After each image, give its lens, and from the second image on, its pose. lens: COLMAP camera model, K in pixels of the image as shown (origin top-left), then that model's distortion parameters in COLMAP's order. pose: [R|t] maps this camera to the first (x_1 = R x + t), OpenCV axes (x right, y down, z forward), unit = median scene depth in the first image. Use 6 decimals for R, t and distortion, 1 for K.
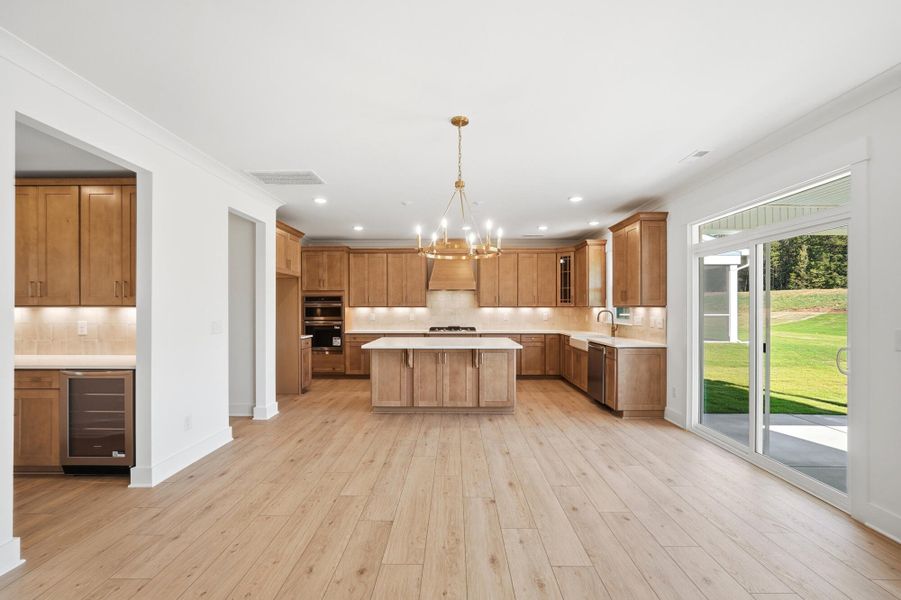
lens RADIAL K [[385.1, 0, 450.9], [0, 385.1, 305.8], [0, 0, 1]] dist [-0.003328, -0.000007]
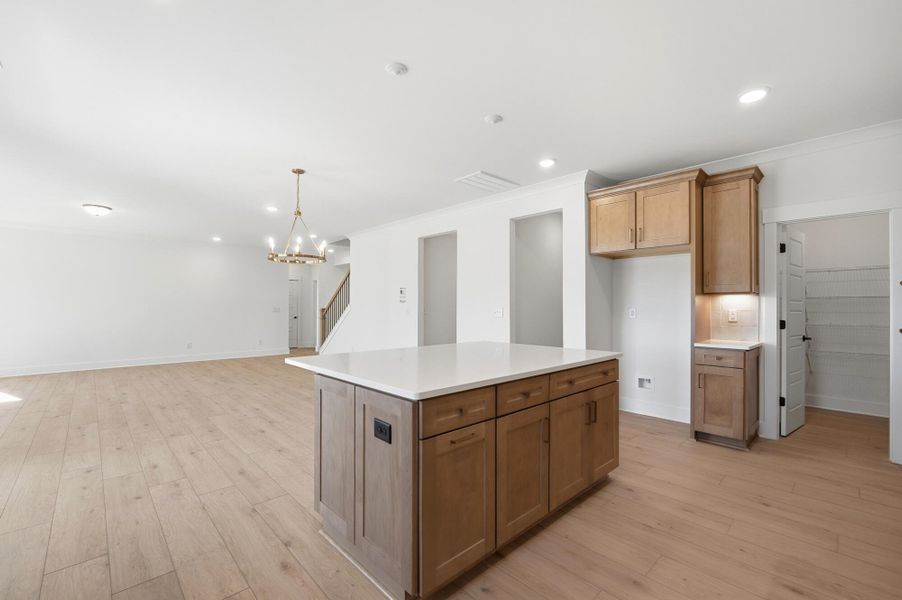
lens RADIAL K [[396.6, 0, 451.0], [0, 396.6, 300.0], [0, 0, 1]] dist [0.003383, 0.000340]
pose [[-0.726779, -0.011876, -0.686768, 0.596487], [0.003522, 0.999773, -0.021016, 0.051944], [0.686862, -0.017693, -0.726573, 2.329494]]
